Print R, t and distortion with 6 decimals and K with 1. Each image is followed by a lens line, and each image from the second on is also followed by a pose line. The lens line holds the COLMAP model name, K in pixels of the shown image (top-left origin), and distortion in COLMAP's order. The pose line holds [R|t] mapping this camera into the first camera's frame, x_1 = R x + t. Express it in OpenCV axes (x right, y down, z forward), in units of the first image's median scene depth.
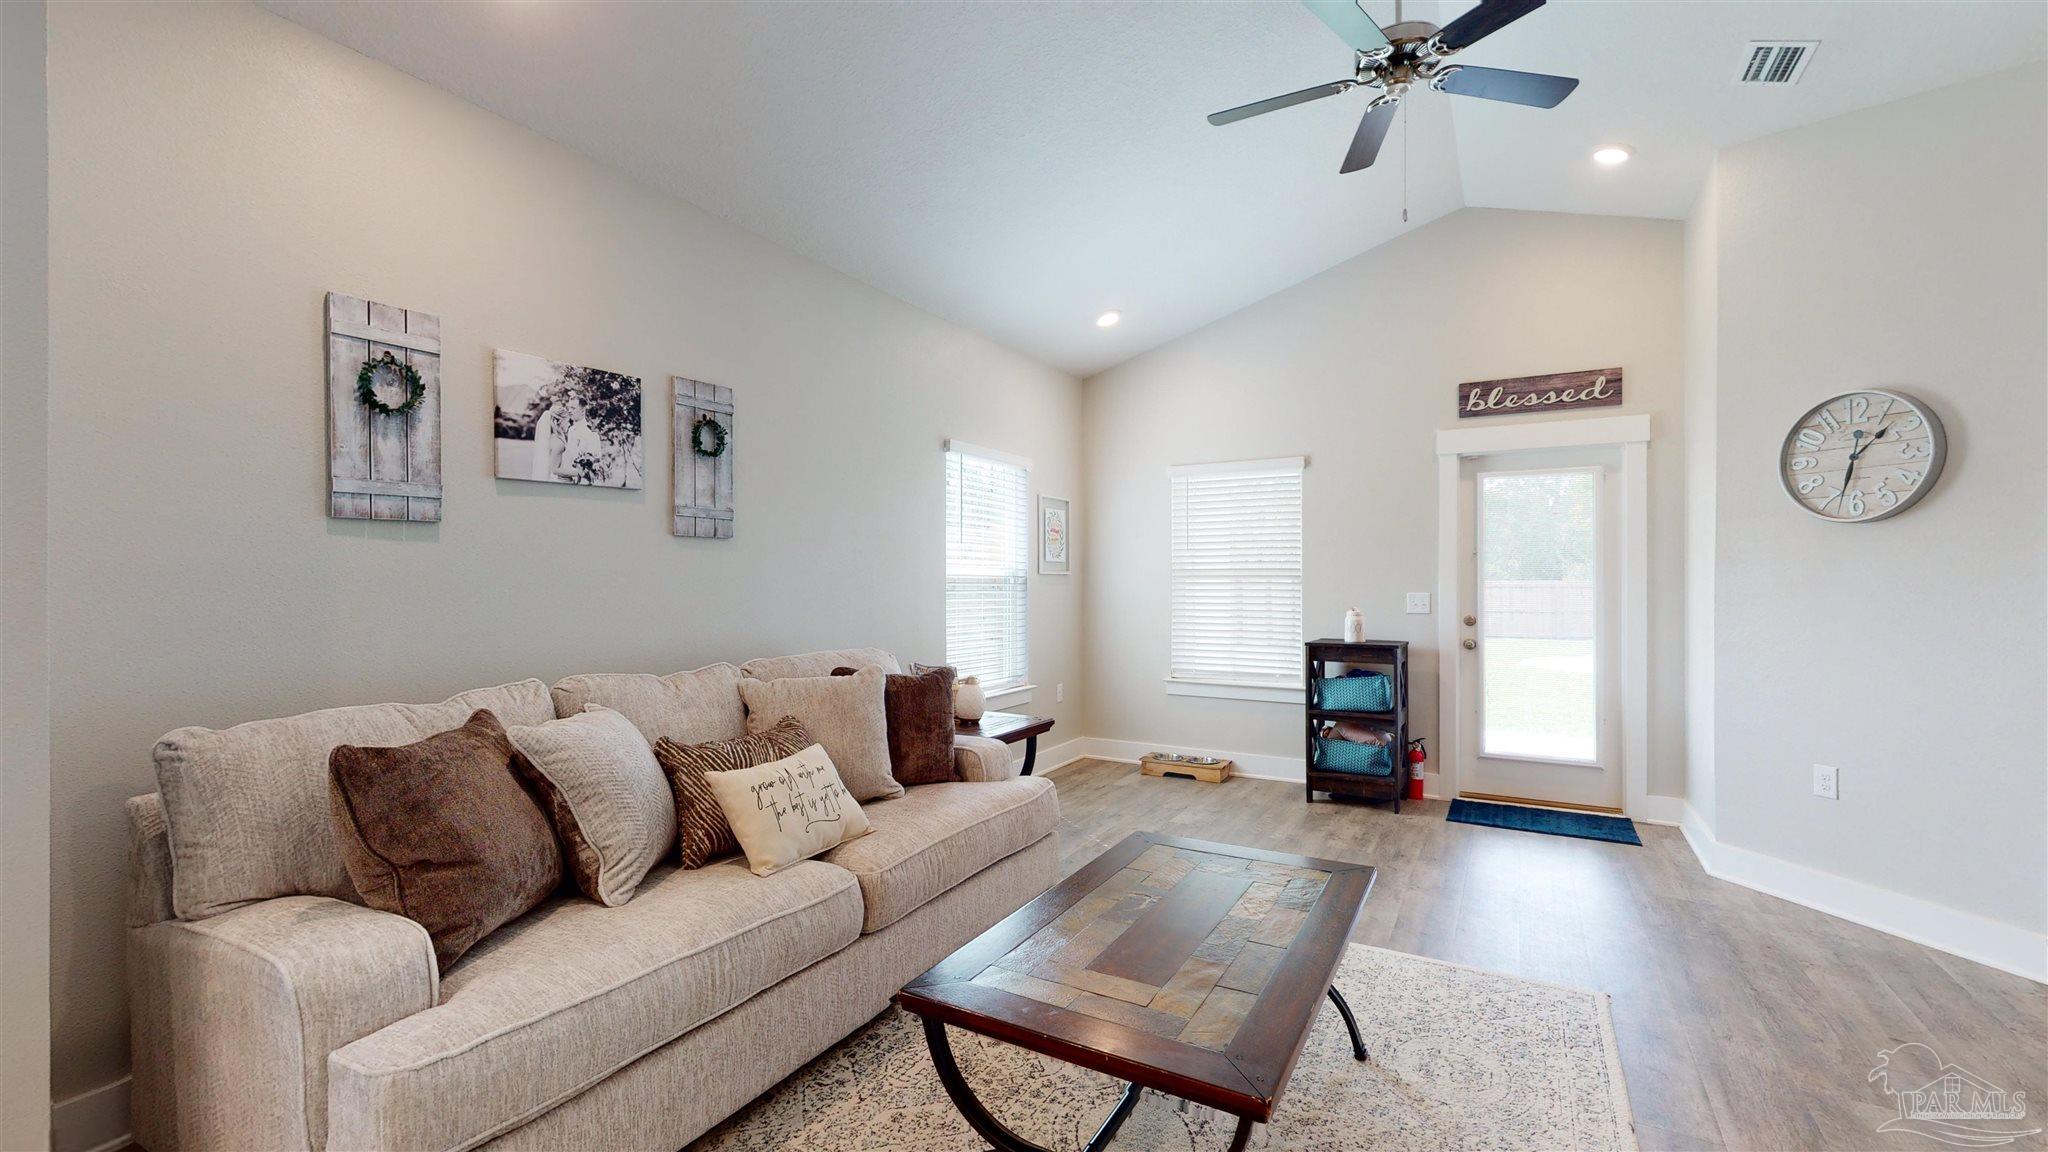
lens RADIAL K [[843.8, 0, 1026.1], [0, 843.8, 578.5], [0, 0, 1]] dist [-0.002116, 0.000958]
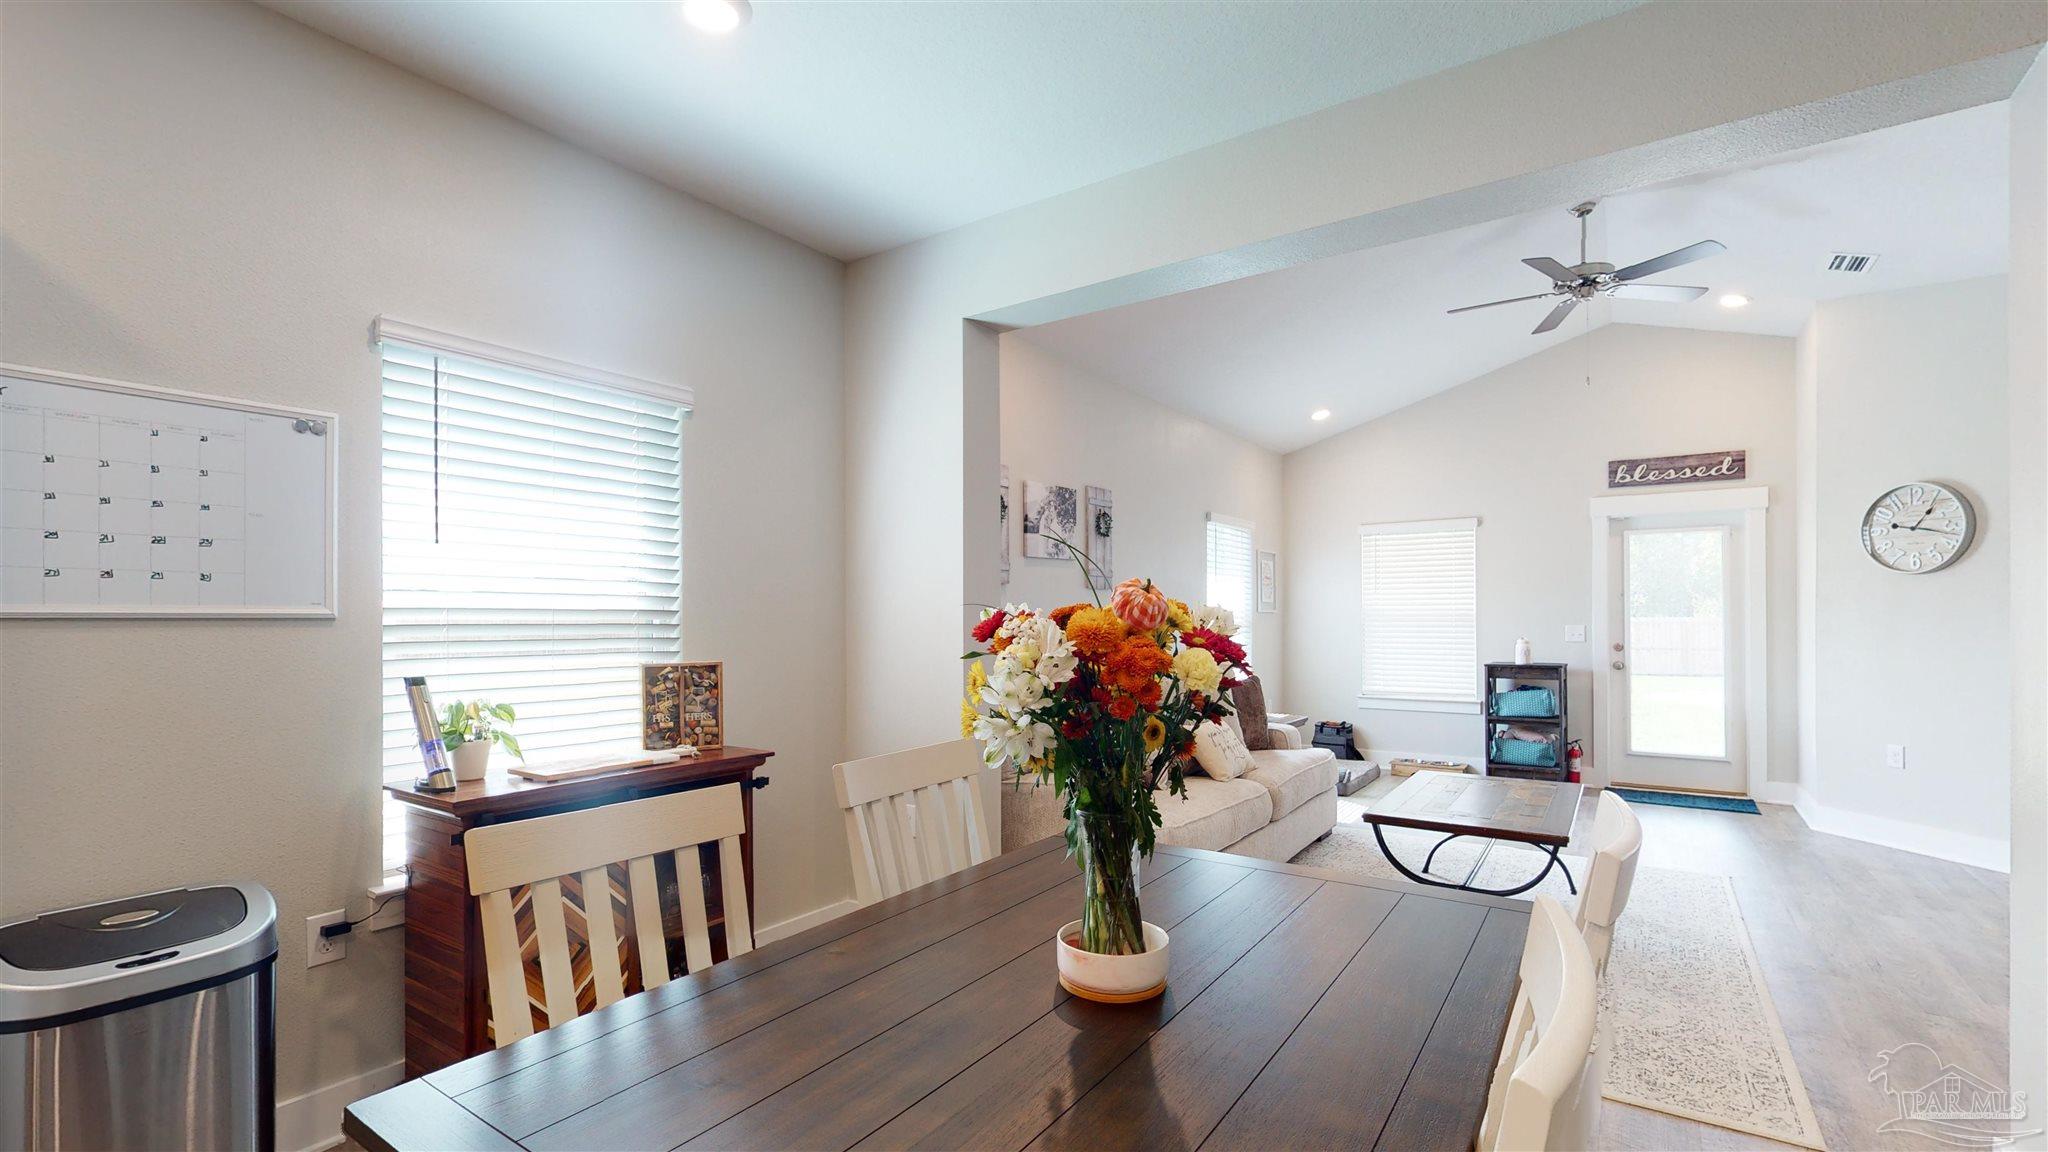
lens RADIAL K [[869.1, 0, 1005.7], [0, 869.1, 614.7], [0, 0, 1]] dist [-0.008345, -0.000096]
pose [[0.994623, -0.003275, -0.103507, -0.280766], [0.003182, 0.999994, -0.001071, -0.000667], [0.103510, 0.000736, 0.994628, -0.428700]]
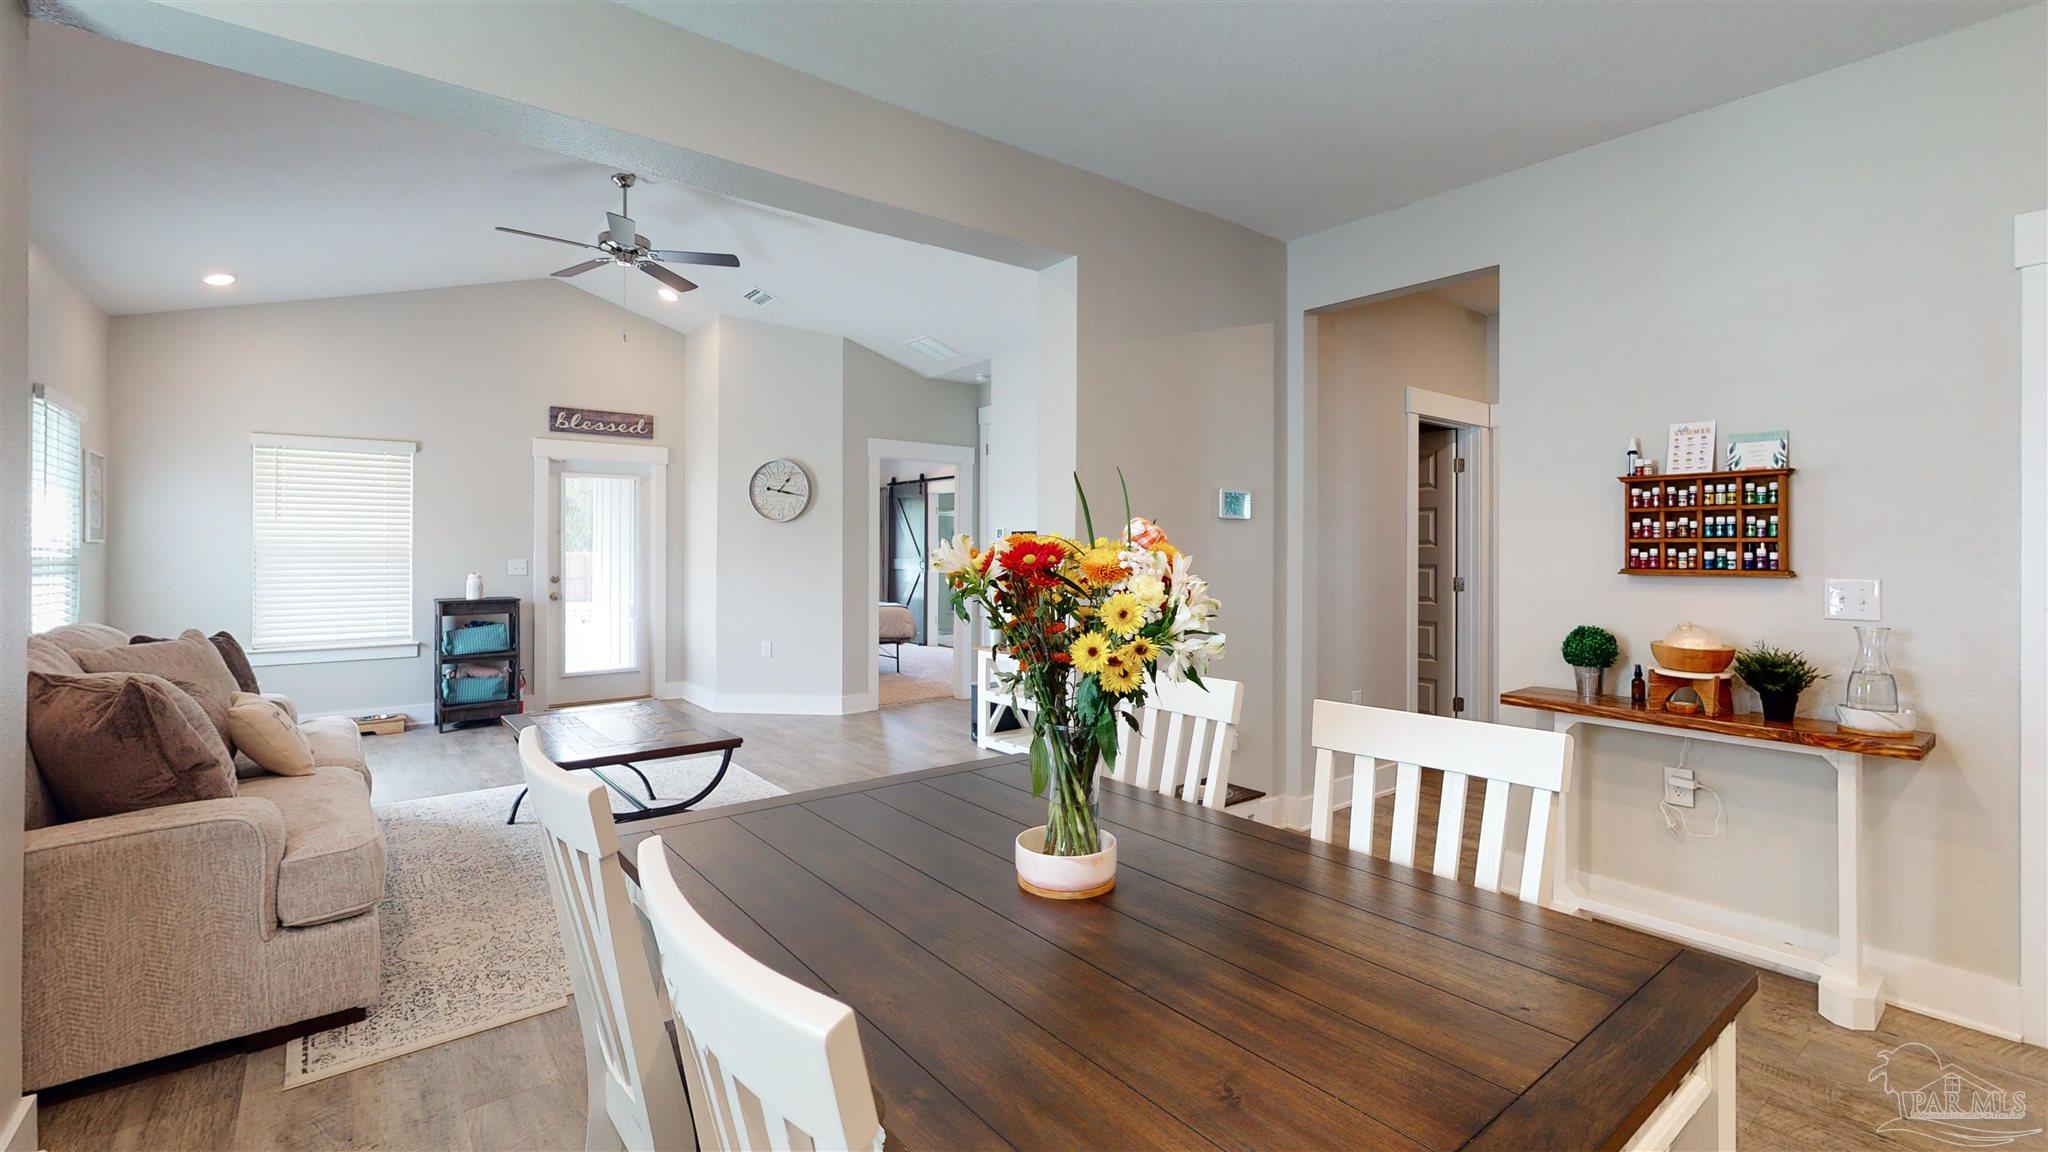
lens RADIAL K [[869.1, 0, 1039.0], [0, 869.1, 549.1], [0, 0, 1]] dist [-0.008345, -0.000096]
pose [[0.351253, 0.001292, 0.936280, -0.564553], [-0.002787, 0.999996, -0.000334, -0.000932], [-0.936277, -0.002492, 0.351255, -0.254652]]
